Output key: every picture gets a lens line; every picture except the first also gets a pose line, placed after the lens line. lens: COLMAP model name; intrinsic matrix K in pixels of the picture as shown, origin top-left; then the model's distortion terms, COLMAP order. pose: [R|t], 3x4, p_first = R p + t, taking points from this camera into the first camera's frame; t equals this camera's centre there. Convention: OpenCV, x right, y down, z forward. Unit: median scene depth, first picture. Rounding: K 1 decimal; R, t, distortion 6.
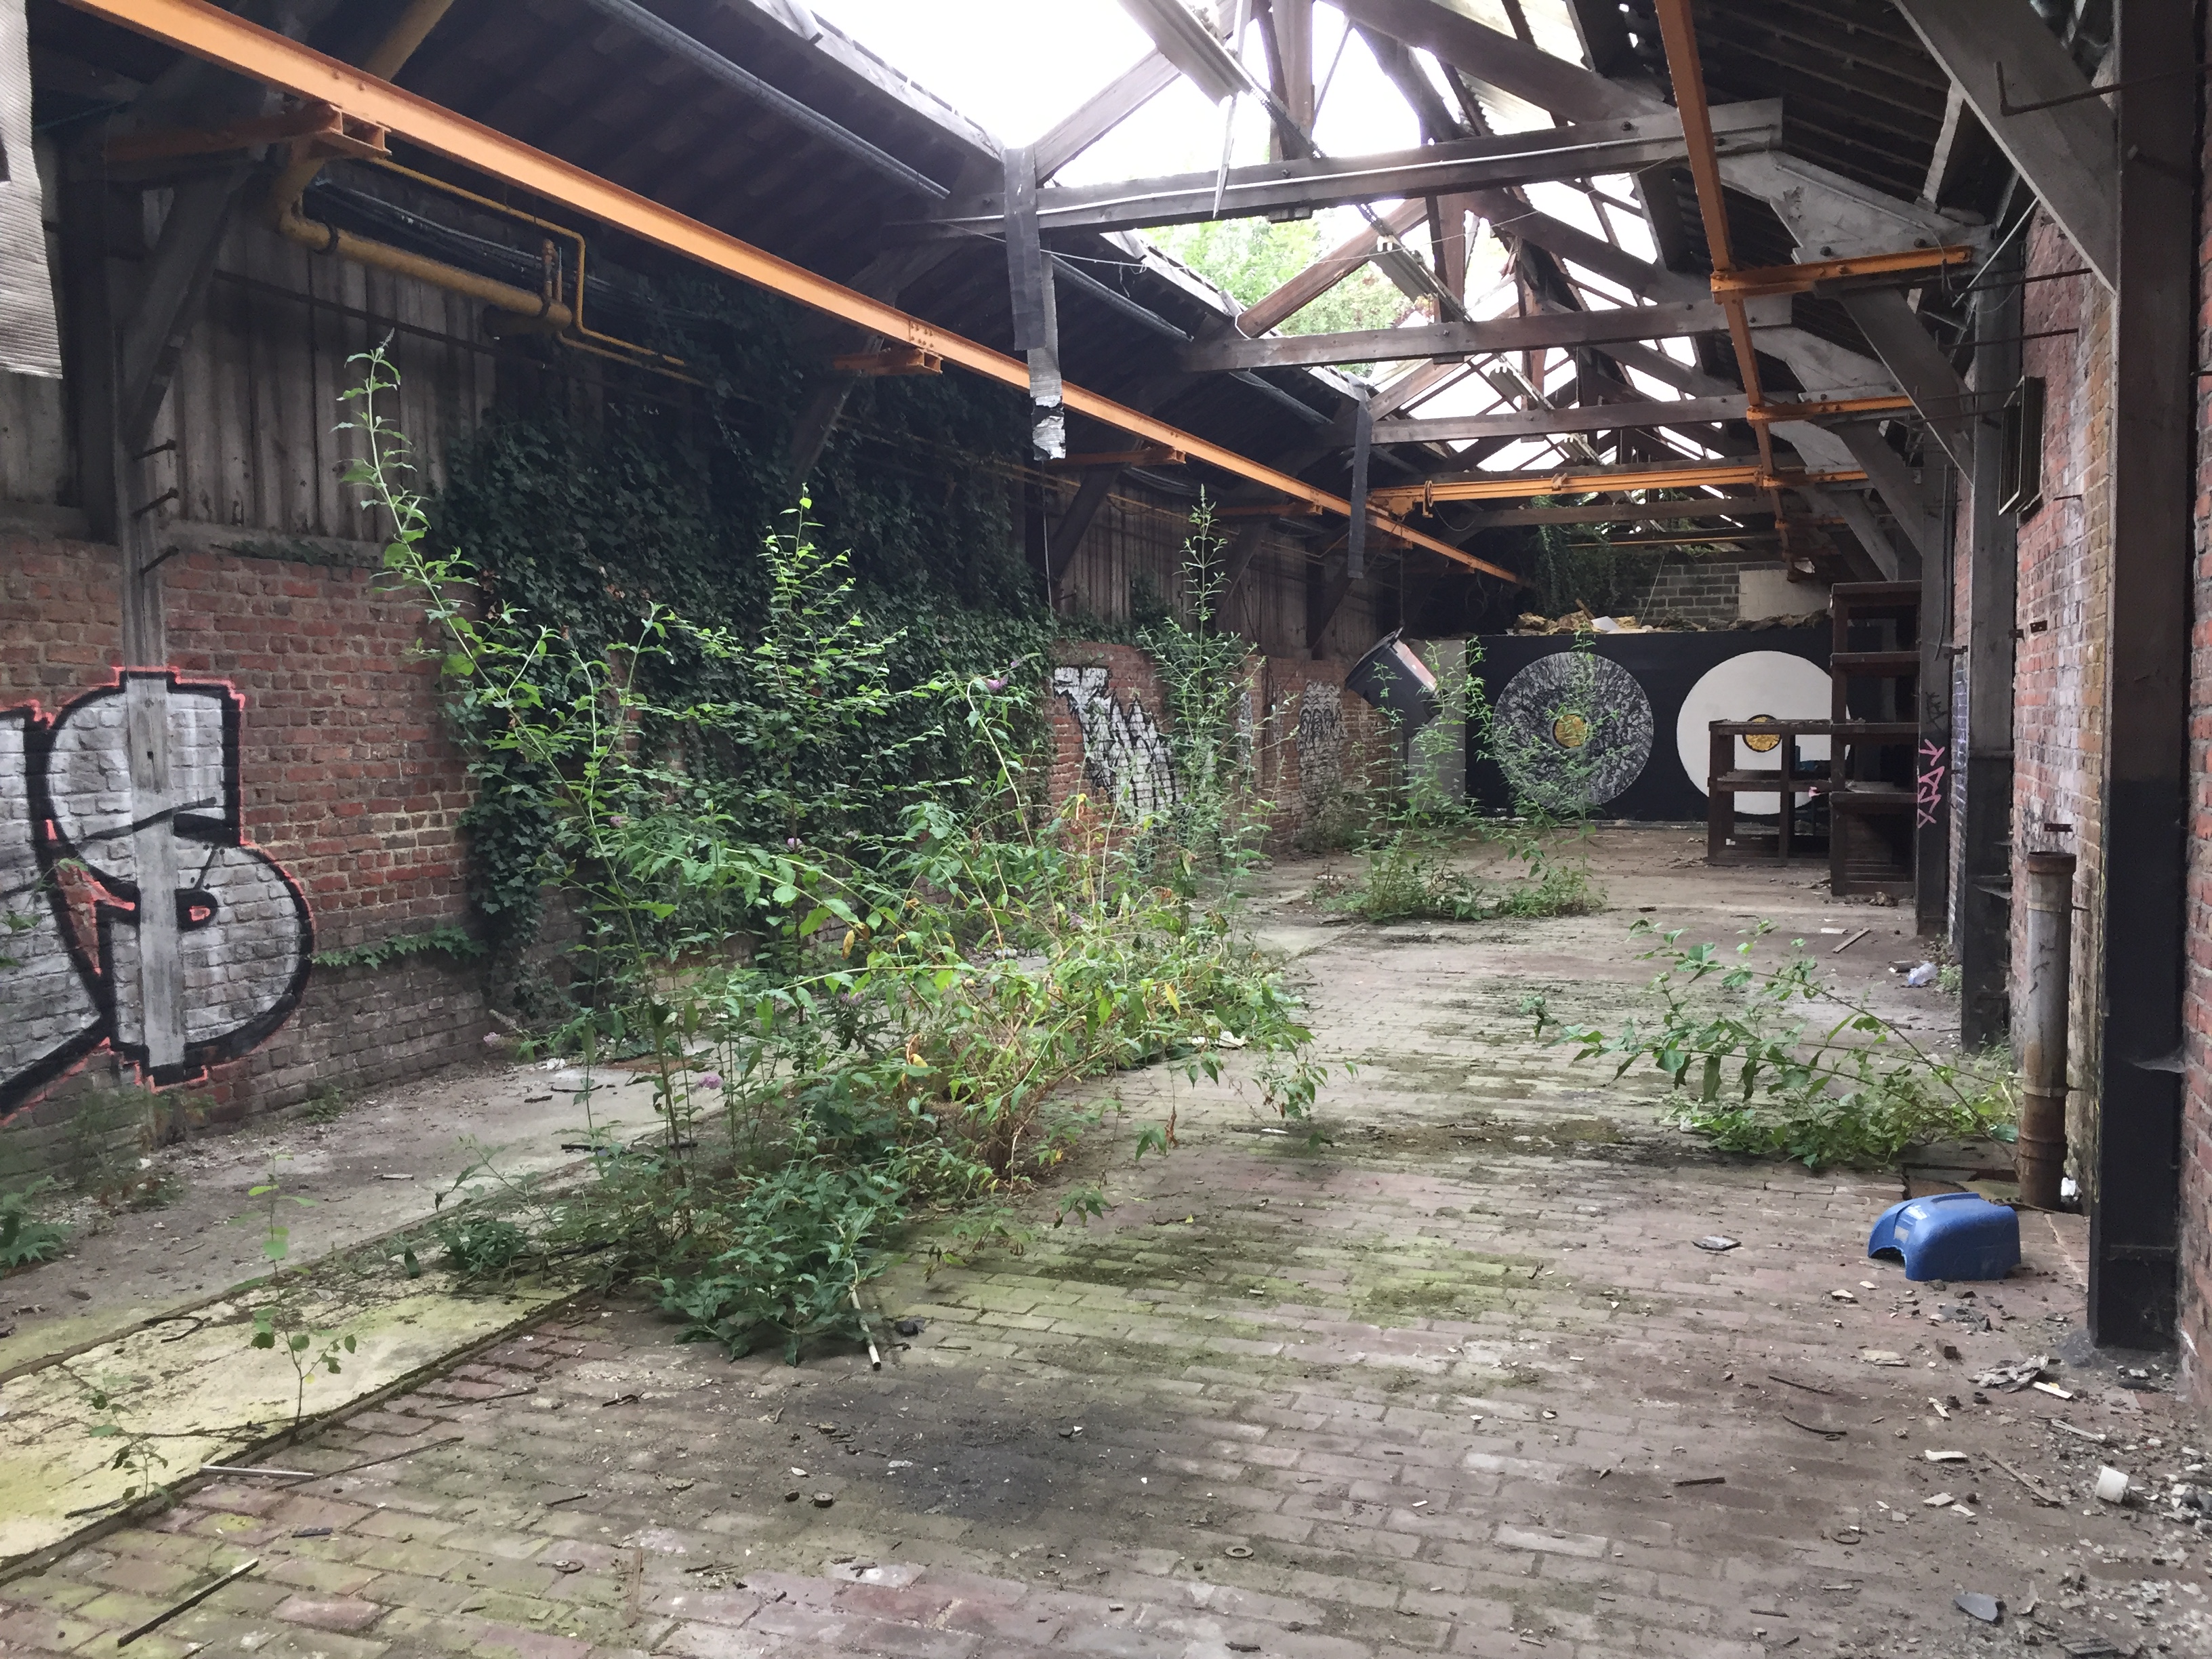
lens RADIAL K [[1878.3, 0, 1107.6], [0, 1878.3, 843.3], [0, 0, 1]] dist [0.074830, -0.096666]
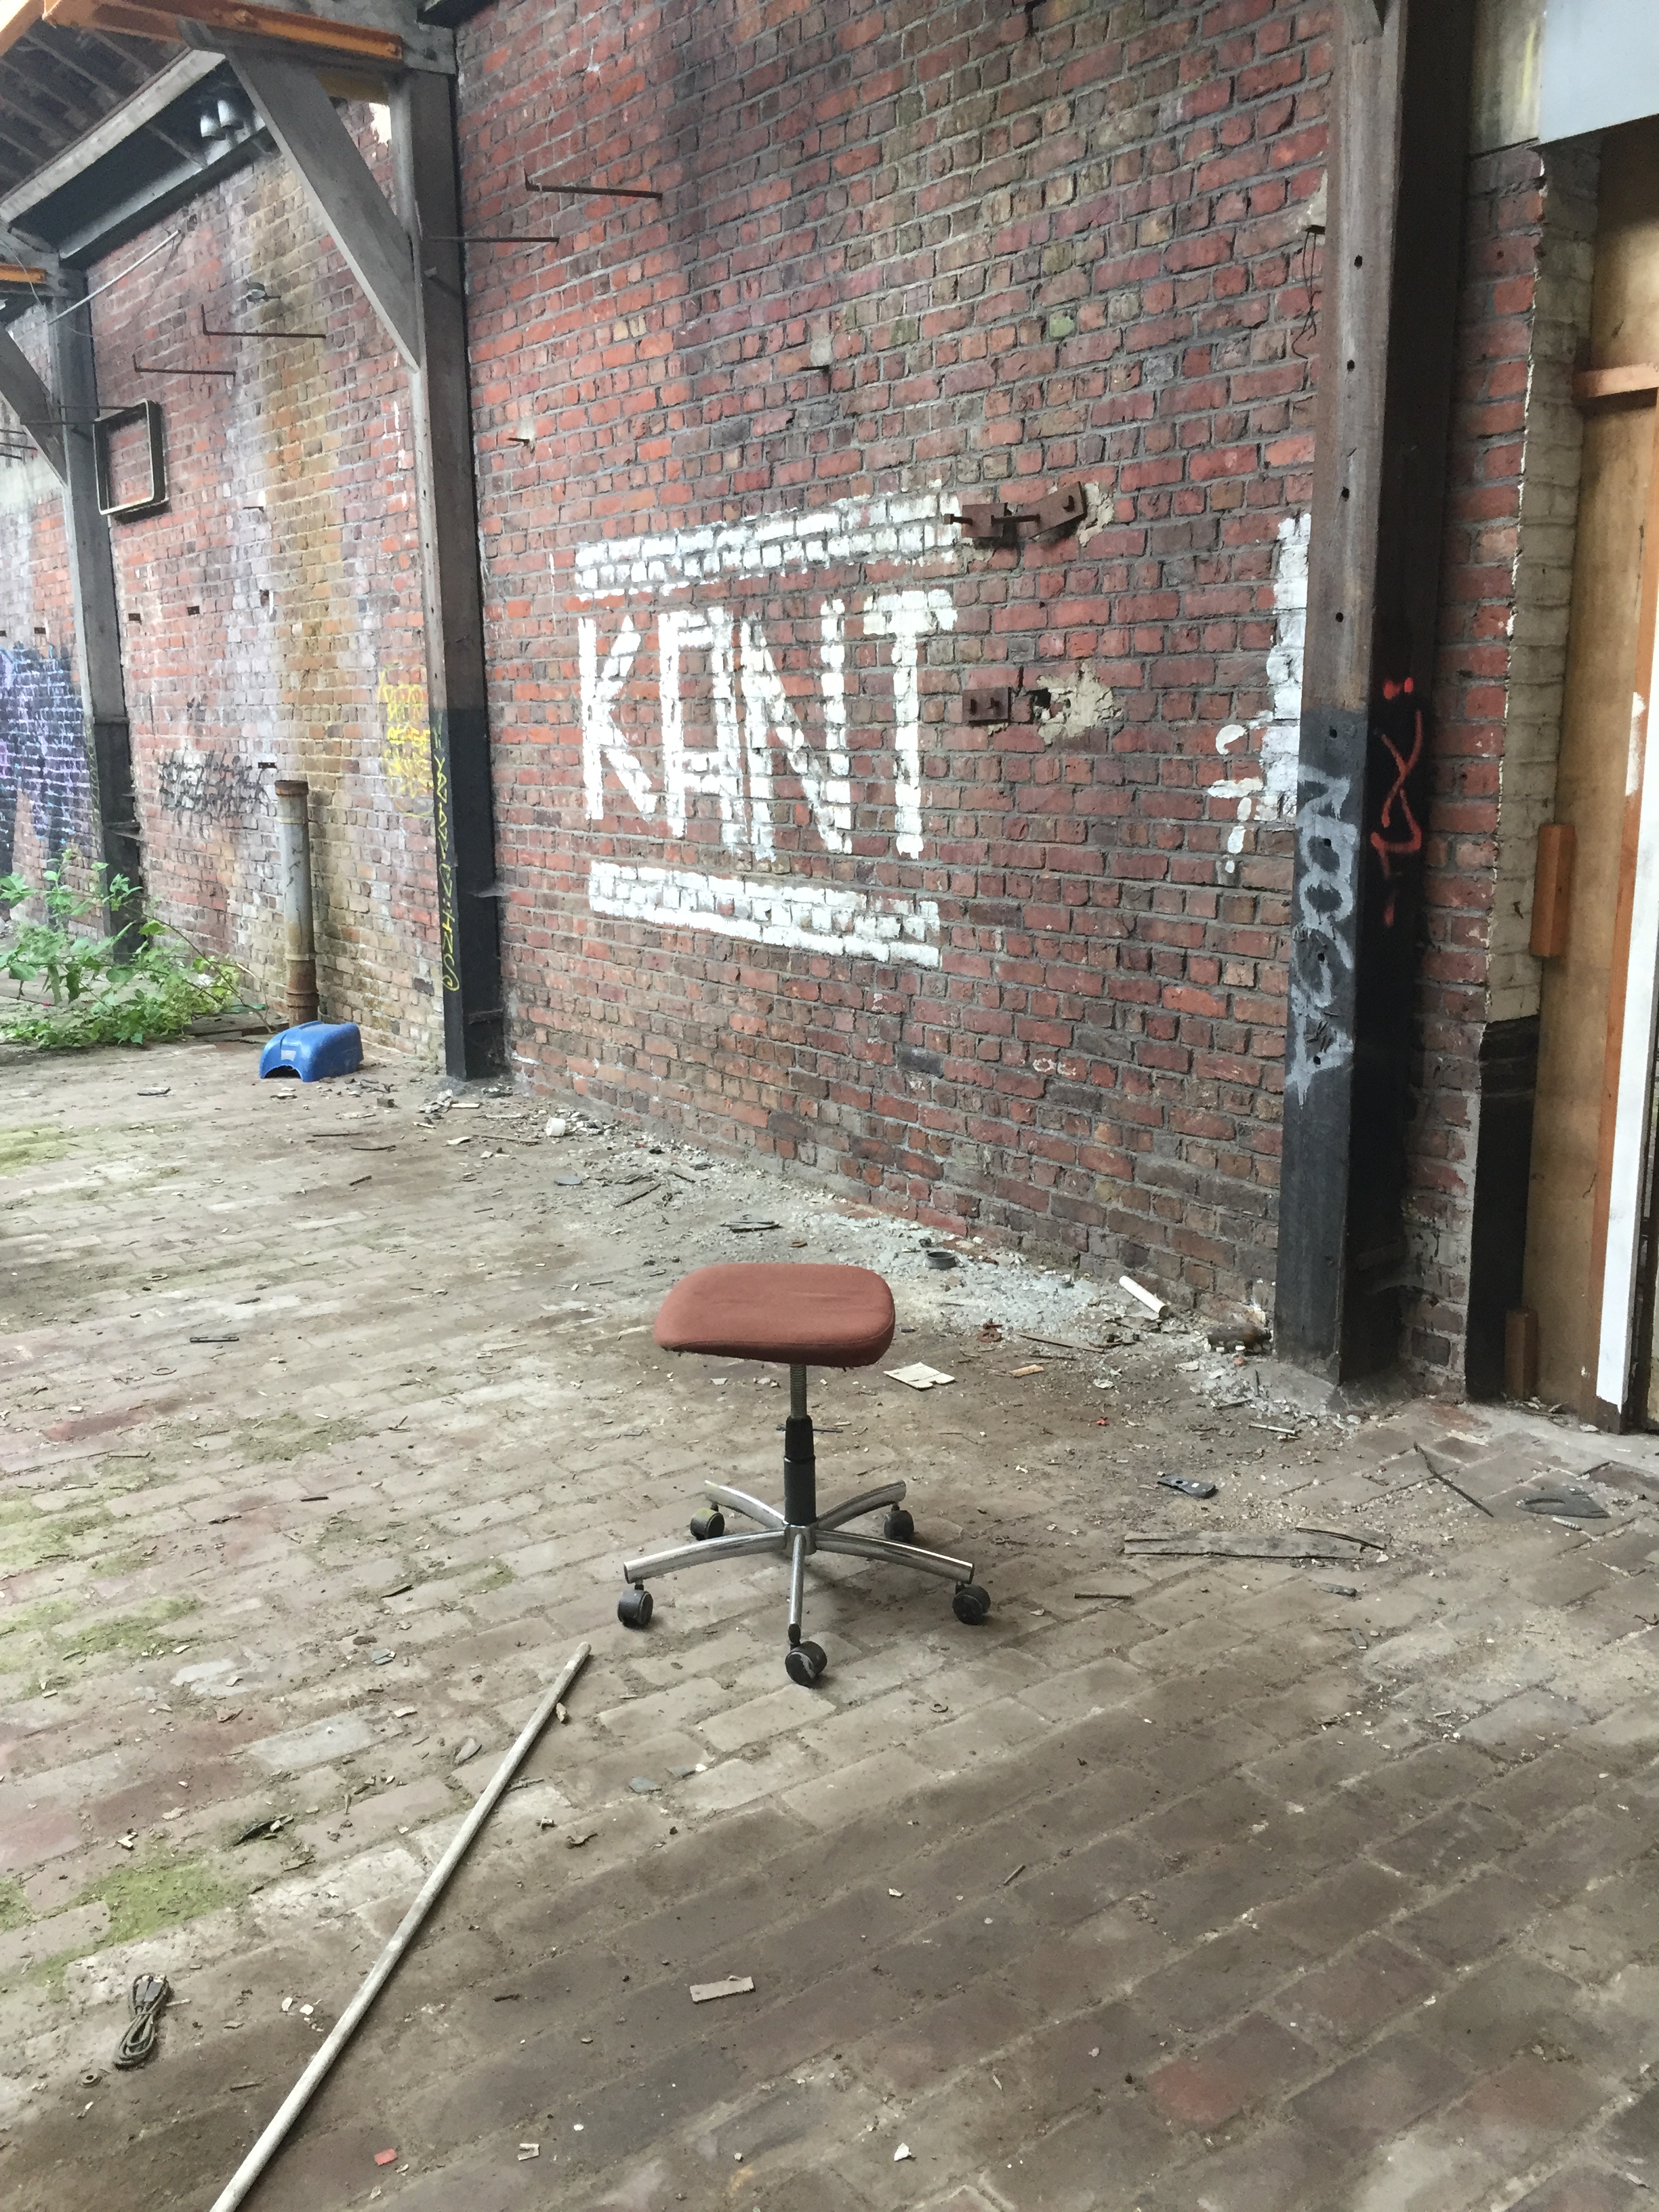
lens RADIAL K [[1878.3, 0, 832.3], [0, 1878.3, 1098.7], [0, 0, 1]] dist [0.074830, -0.096666]
pose [[0.547860, -0.165721, 0.819992, -0.710799], [0.064246, 0.985623, 0.156271, 0.071239], [-0.834100, -0.032934, 0.550630, -0.115664]]
